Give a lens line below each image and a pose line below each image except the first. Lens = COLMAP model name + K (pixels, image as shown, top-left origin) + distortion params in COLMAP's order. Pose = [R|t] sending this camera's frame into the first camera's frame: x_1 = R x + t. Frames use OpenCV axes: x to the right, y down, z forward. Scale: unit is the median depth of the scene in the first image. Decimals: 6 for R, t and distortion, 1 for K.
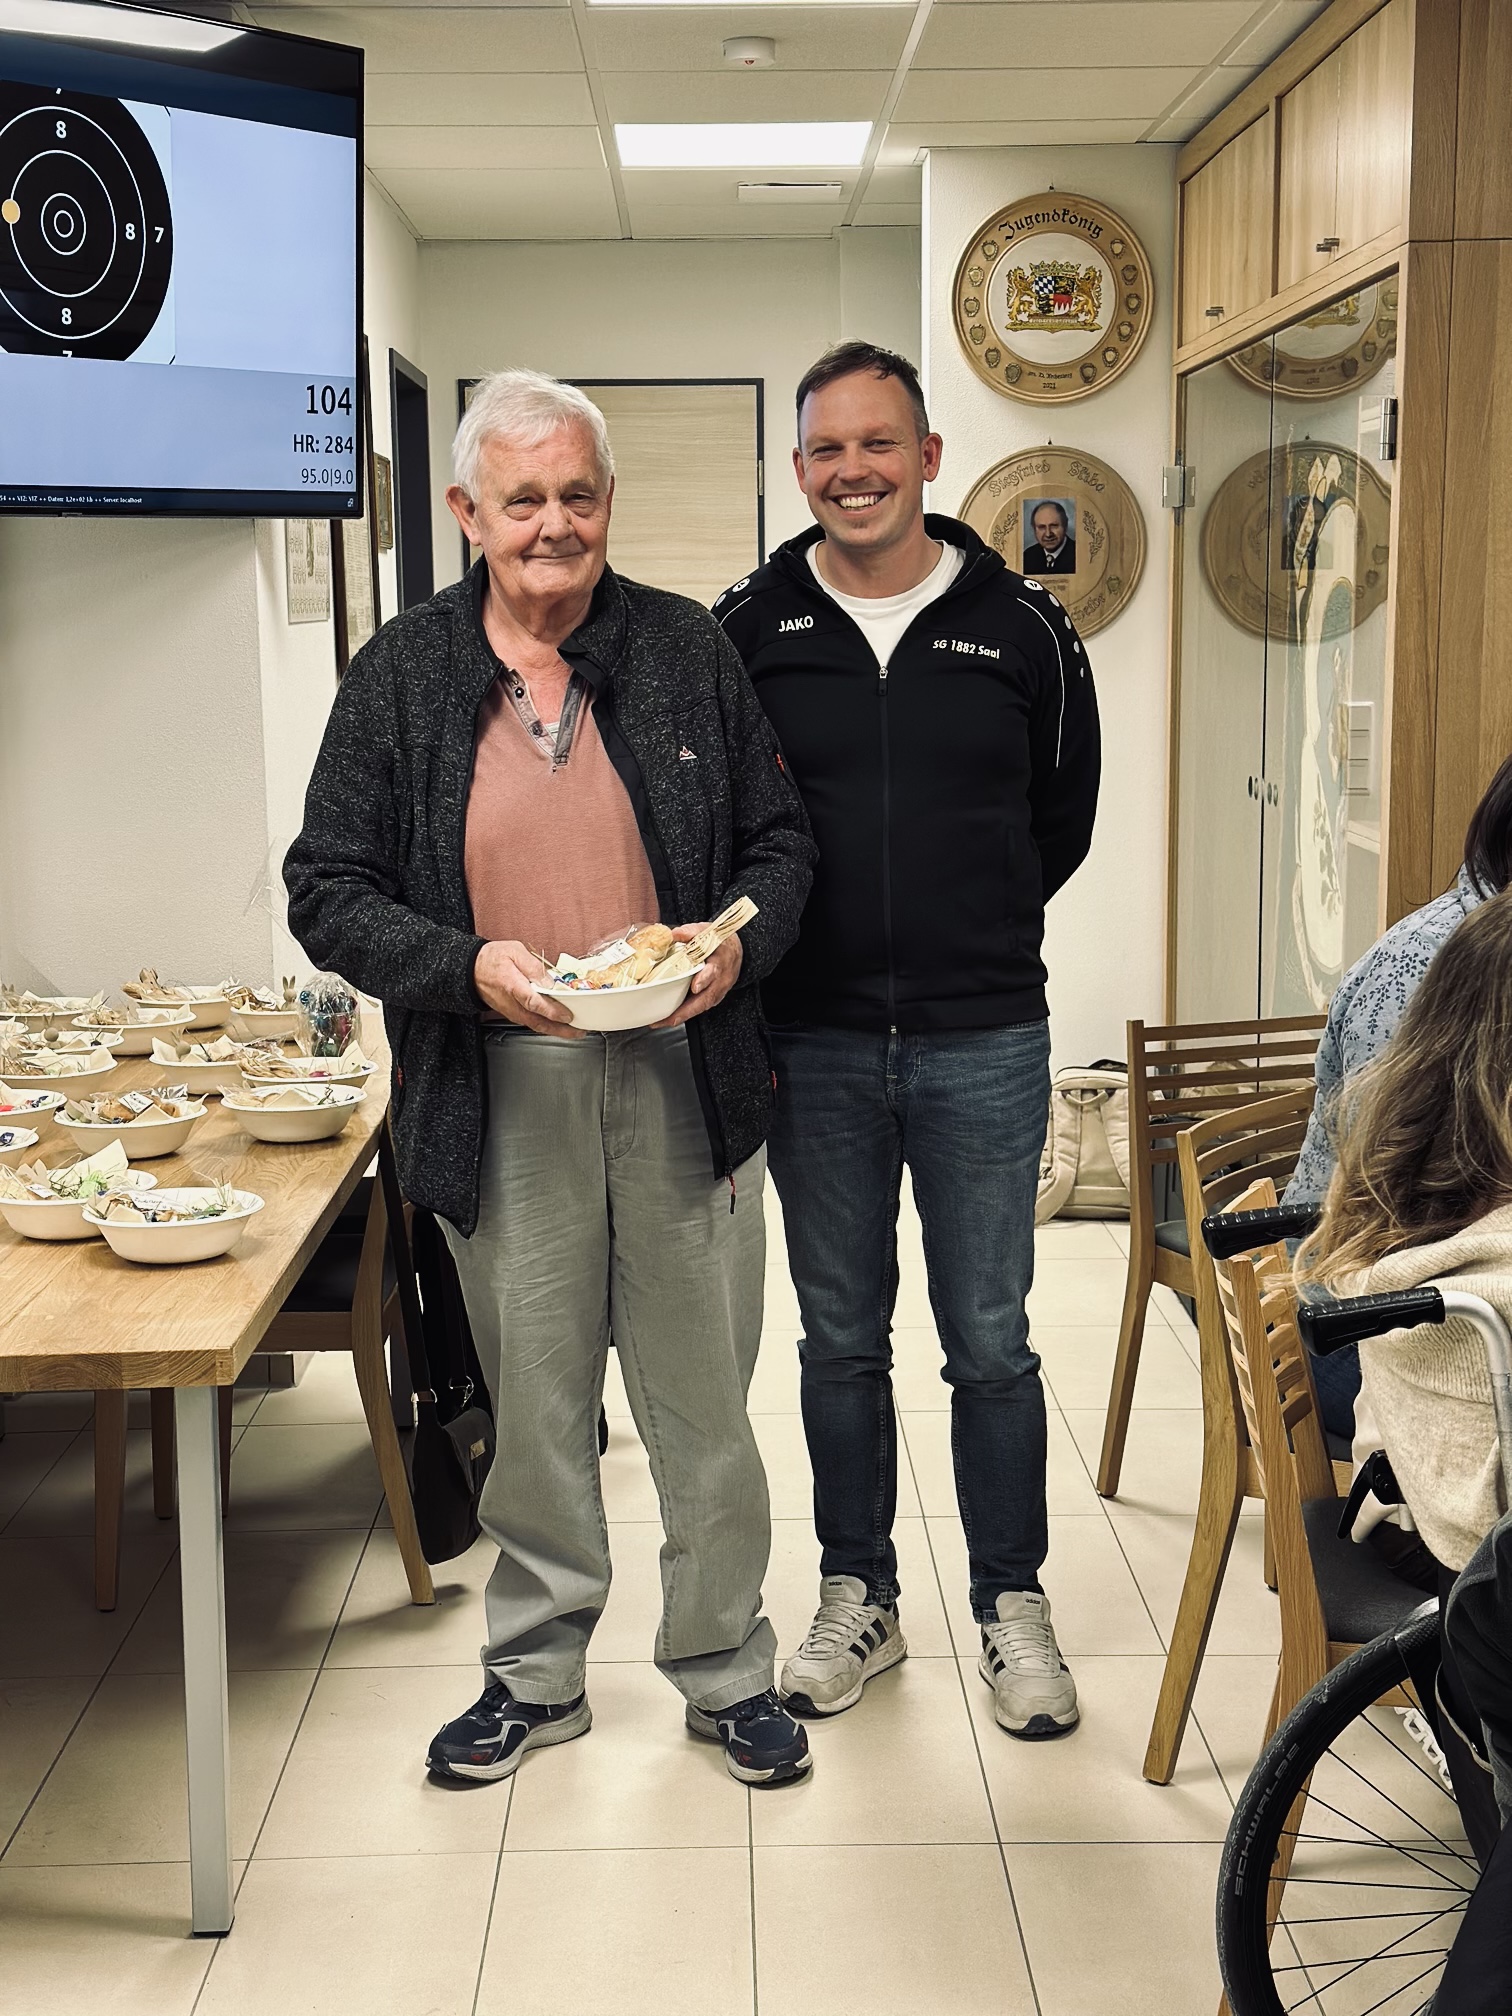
lens RADIAL K [[2803.3, 0, 756.0], [0, 2803.3, 1008.0], [0, 0, 1]] dist [0.221016, -0.442869]
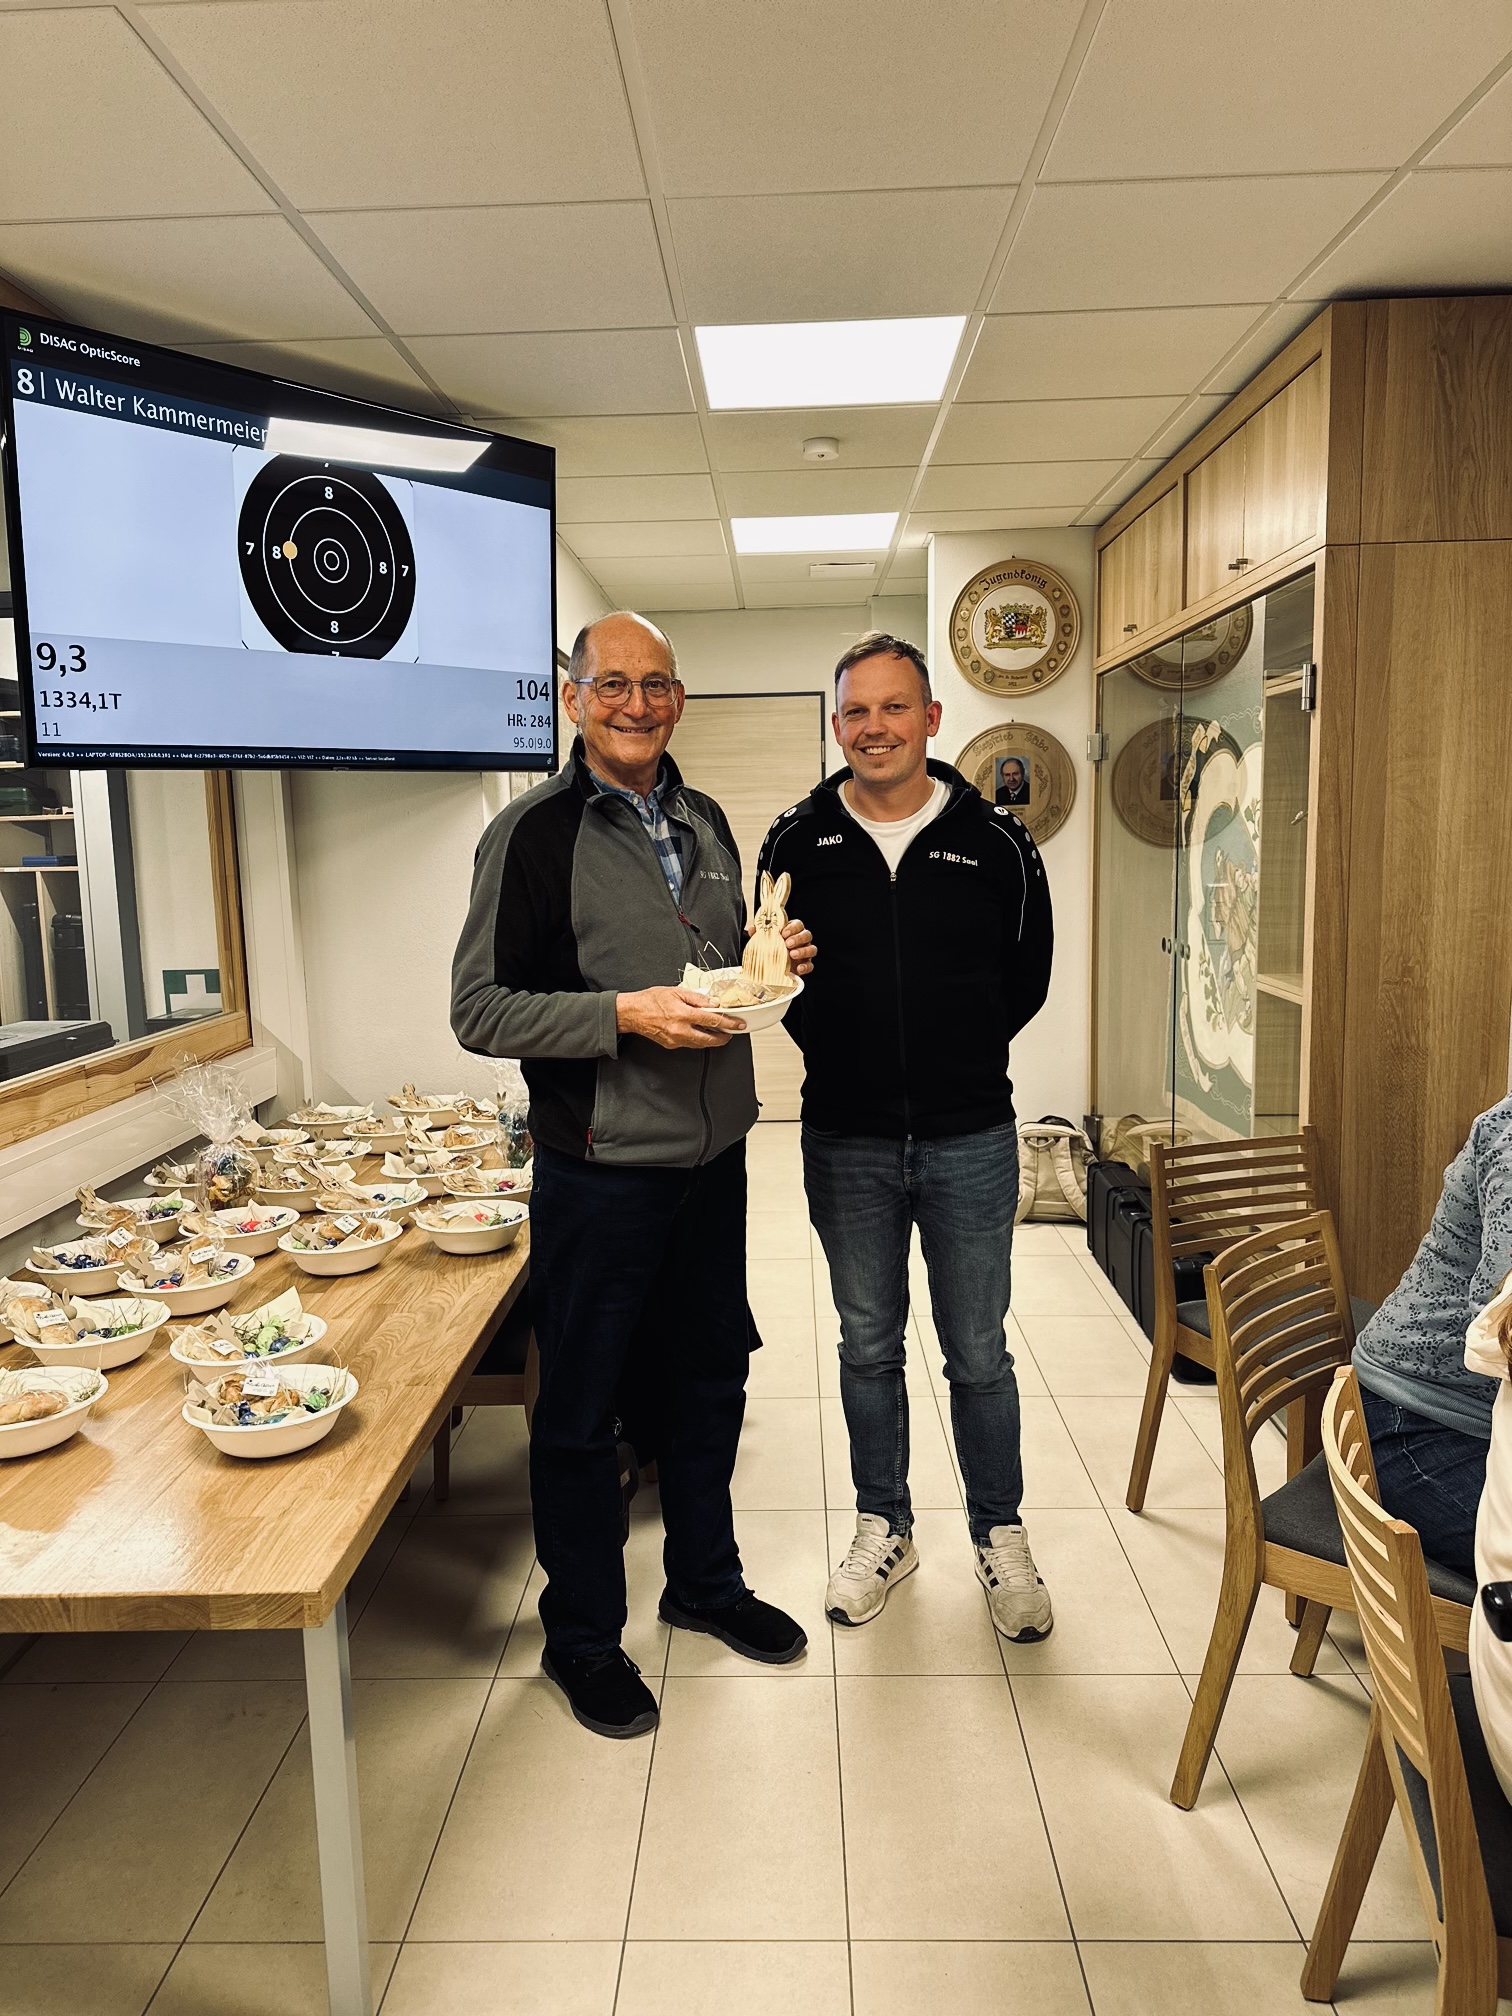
lens RADIAL K [[1391.7, 0, 756.0], [0, 1391.7, 1008.0], [0, 0, 1]] dist [0.091371, -0.002496]
pose [[0.999129, -0.007820, -0.040989, -0.006788], [0.007202, 0.999859, -0.015197, -0.032840], [0.041102, 0.014888, 0.999044, 0.239422]]
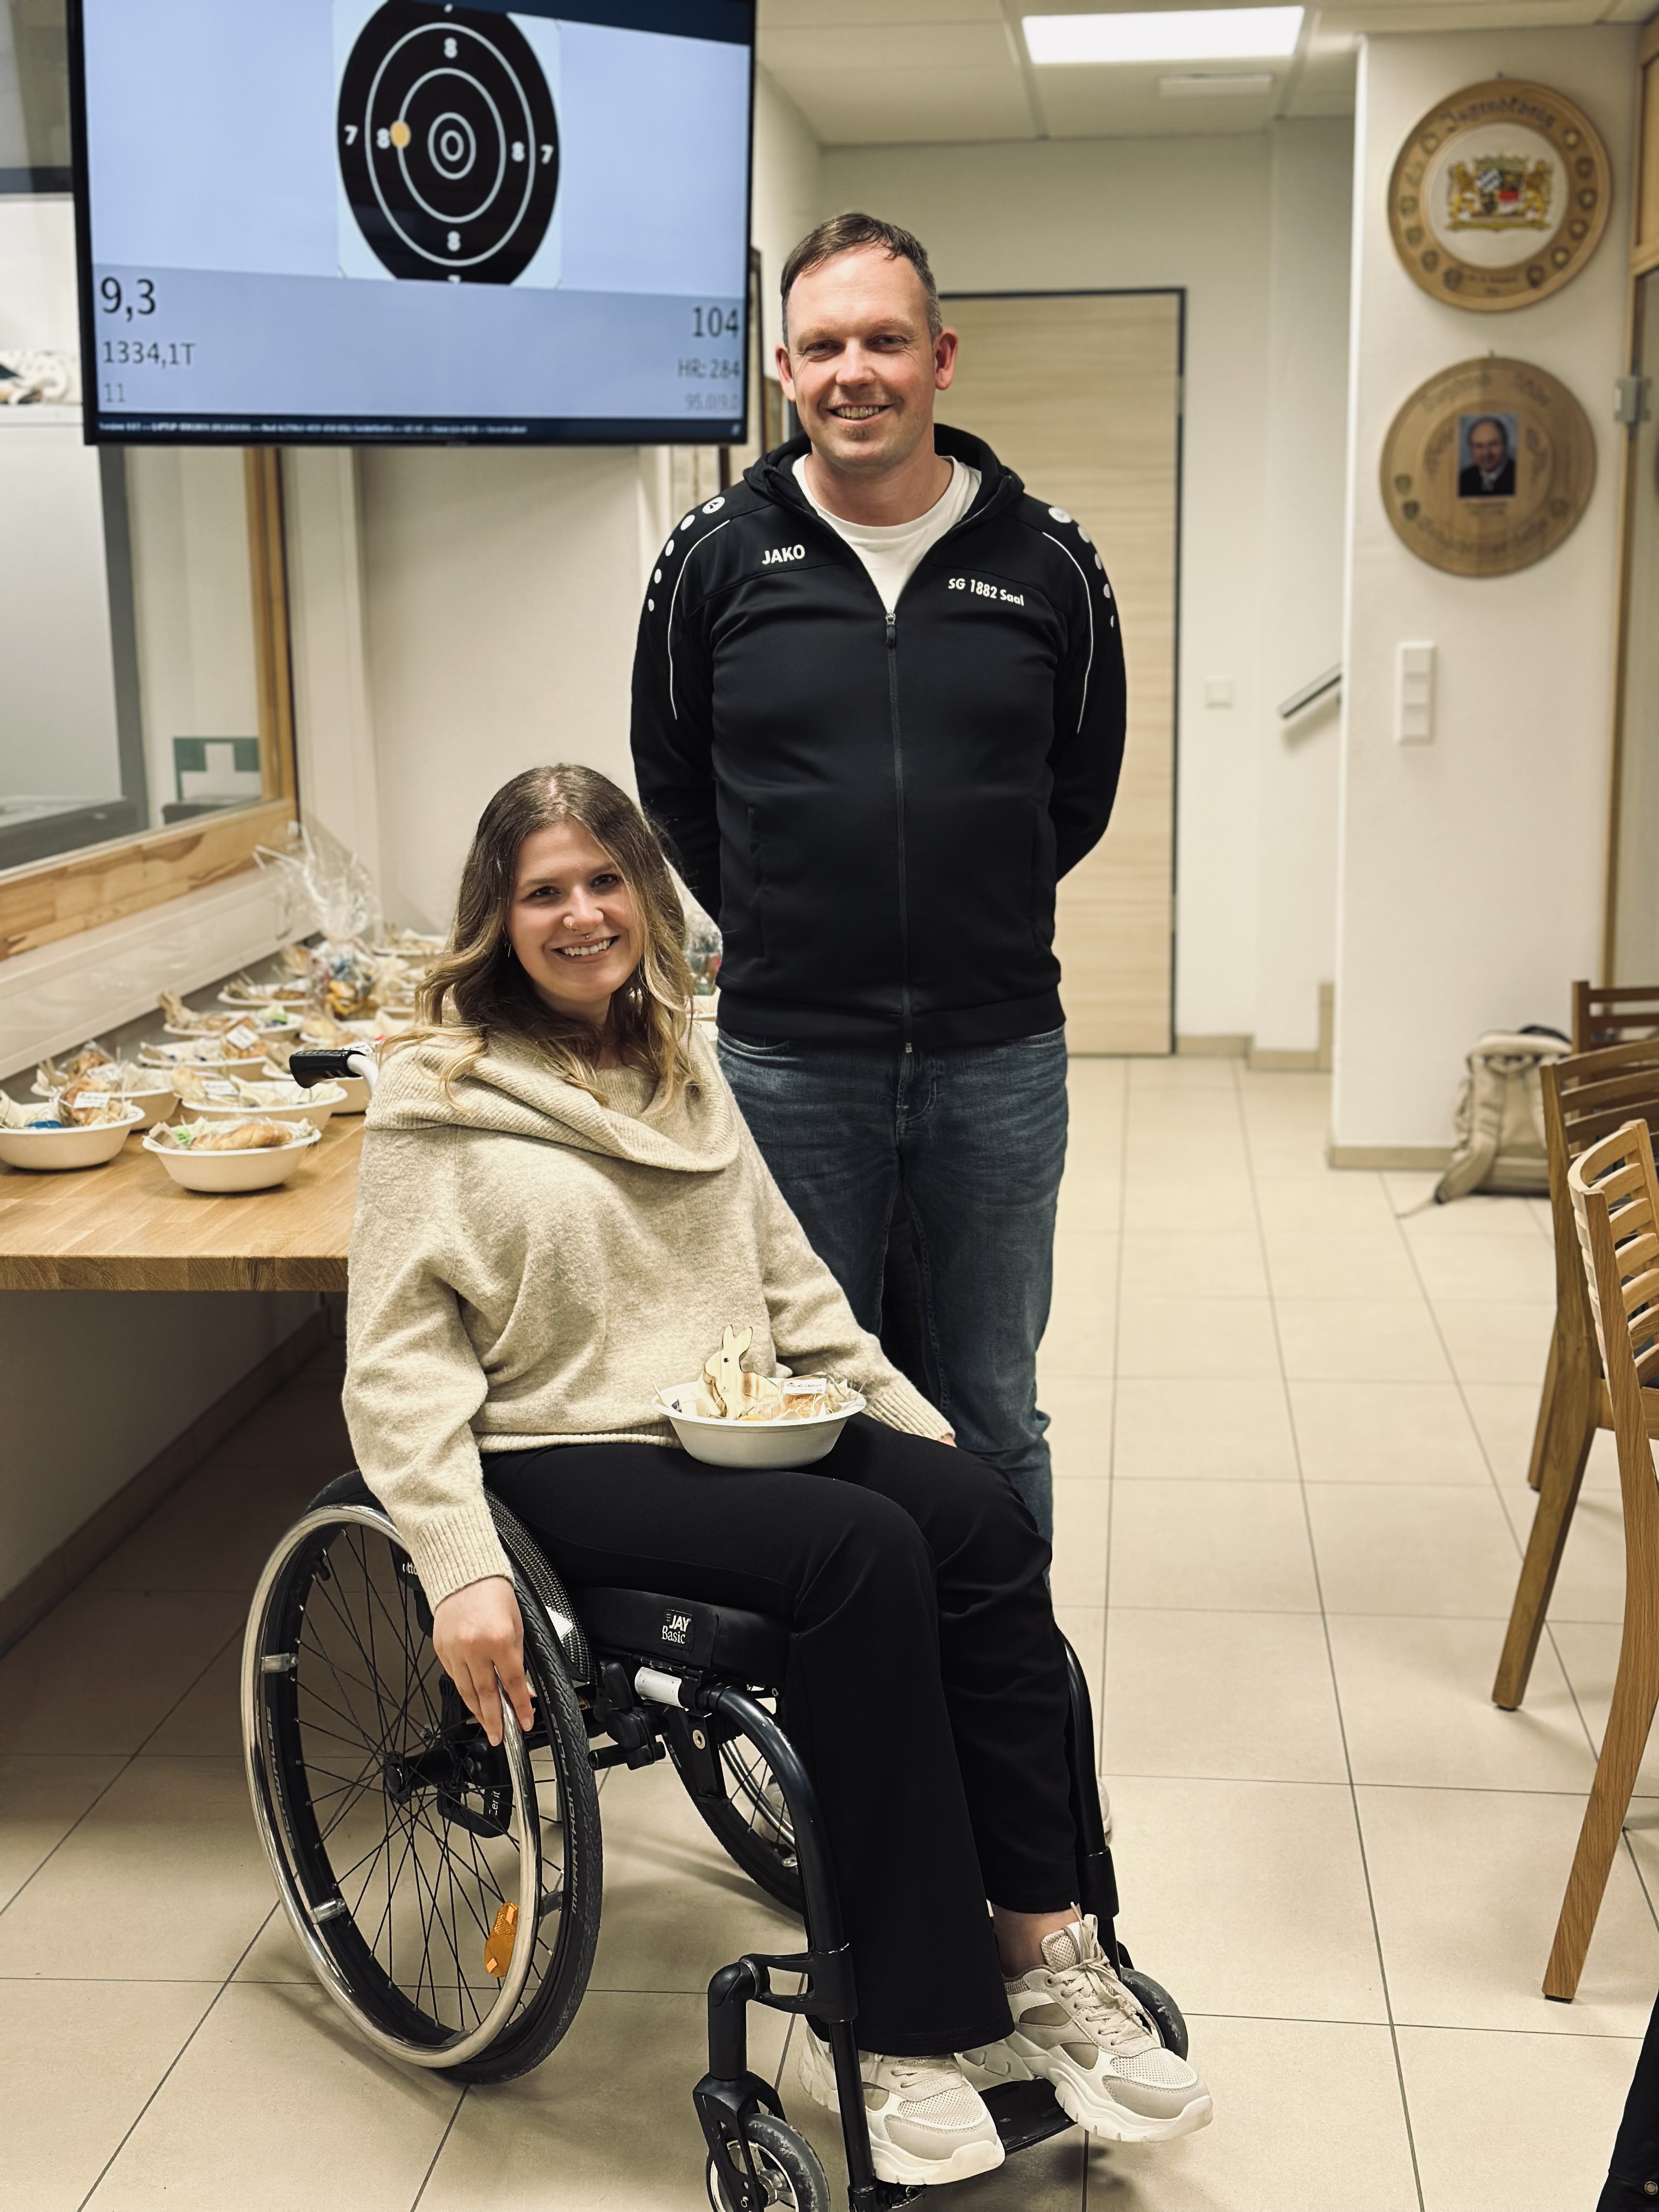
lens RADIAL K [[3075.9, 0, 829.5], [0, 3075.9, 1106.0], [0, 0, 1]] dist [0.221016, -0.442869]
pose [[0.992977, 0.019723, -0.116651, 0.014210], [-0.015106, 0.999072, 0.040330, 0.007861], [0.117338, -0.038285, 0.992354, -0.049015]]
